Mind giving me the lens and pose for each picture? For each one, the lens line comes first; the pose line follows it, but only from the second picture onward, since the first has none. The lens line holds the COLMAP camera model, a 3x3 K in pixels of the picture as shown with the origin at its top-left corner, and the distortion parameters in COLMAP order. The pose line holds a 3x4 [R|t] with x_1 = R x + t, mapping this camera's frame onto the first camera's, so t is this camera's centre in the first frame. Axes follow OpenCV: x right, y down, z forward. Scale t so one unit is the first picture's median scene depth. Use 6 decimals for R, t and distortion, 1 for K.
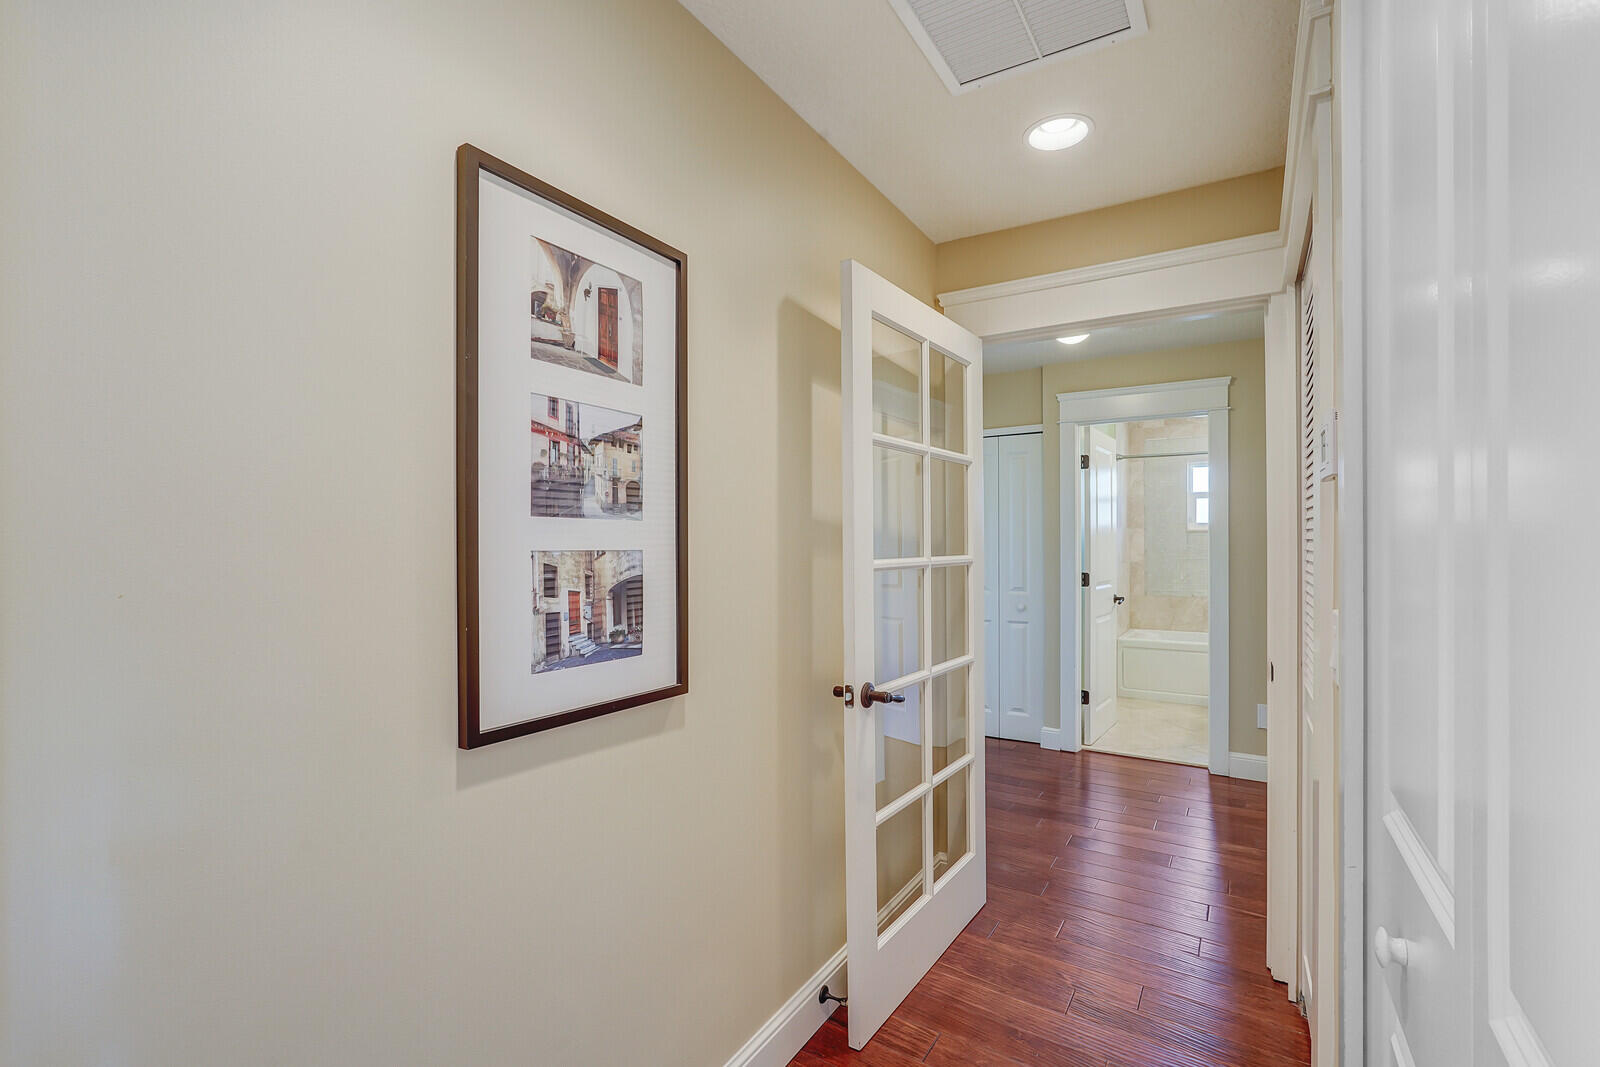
lens RADIAL K [[709.1, 0, 805.3], [0, 709.1, 536.8], [0, 0, 1]] dist [-0.002644, 0.000375]
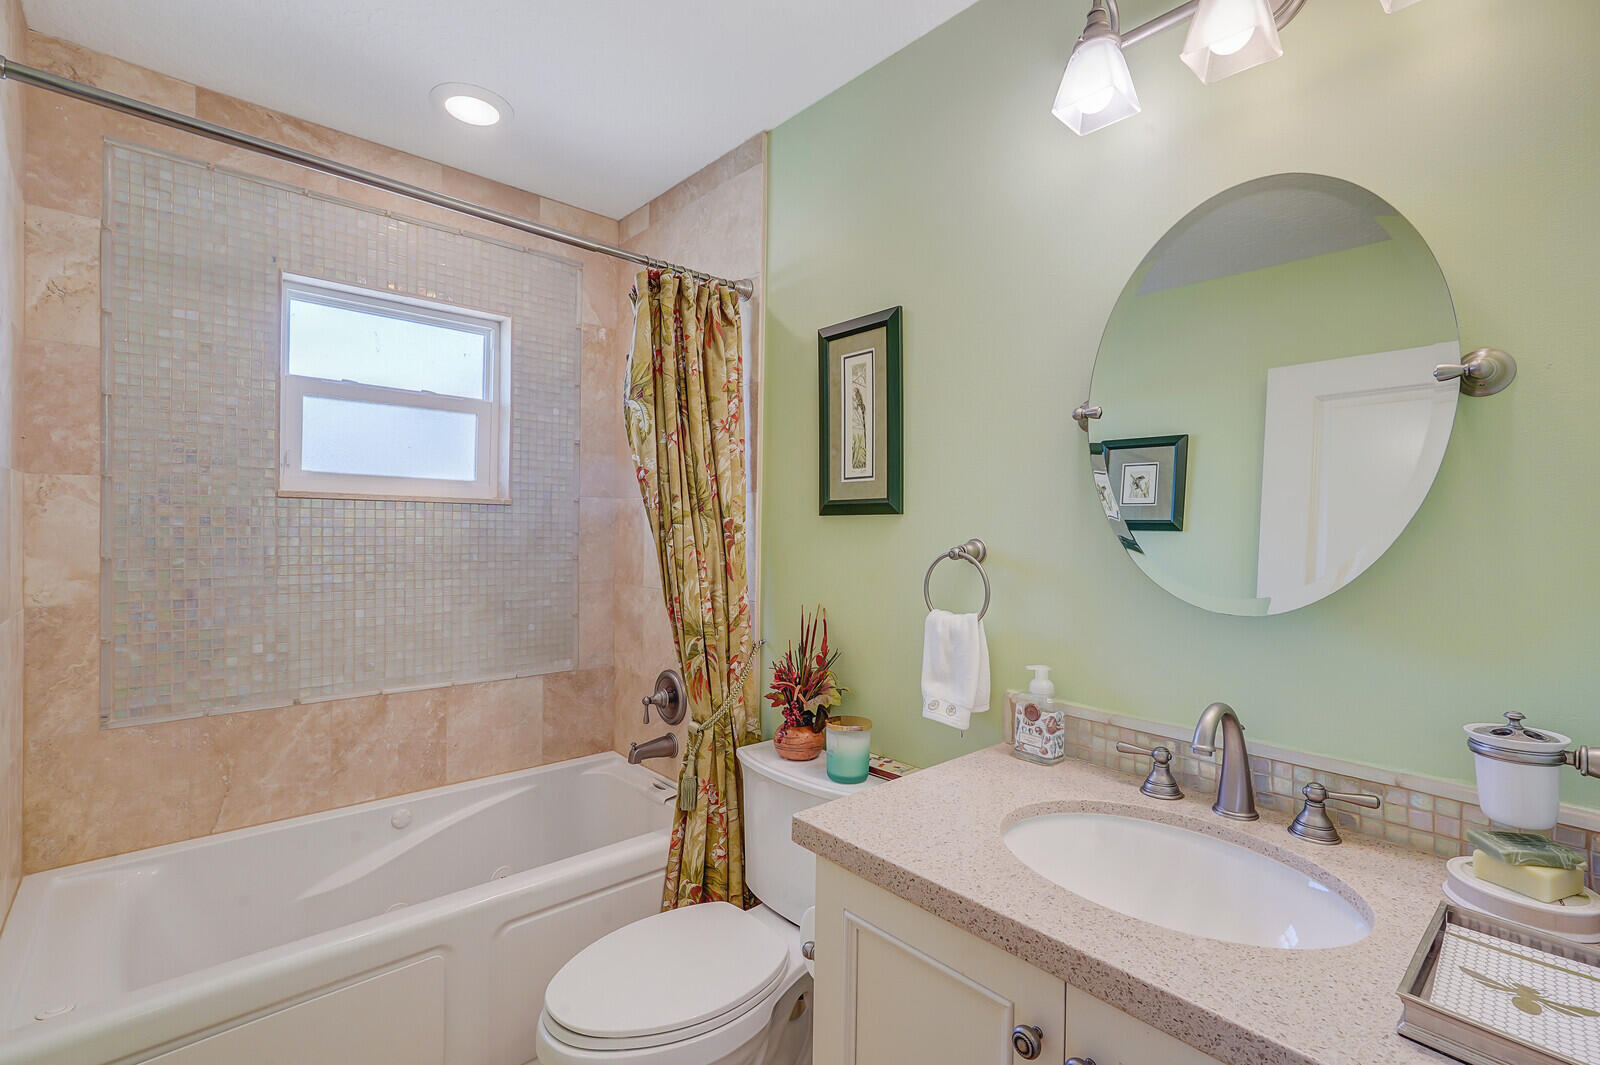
lens RADIAL K [[709.1, 0, 805.3], [0, 709.1, 535.8], [0, 0, 1]] dist [-0.002644, 0.000375]
pose [[0.289733, 0.001038, 0.957107, 0.308253], [-0.016892, 0.999849, 0.004029, 0.005035], [-0.956959, -0.017335, 0.289706, 0.683814]]
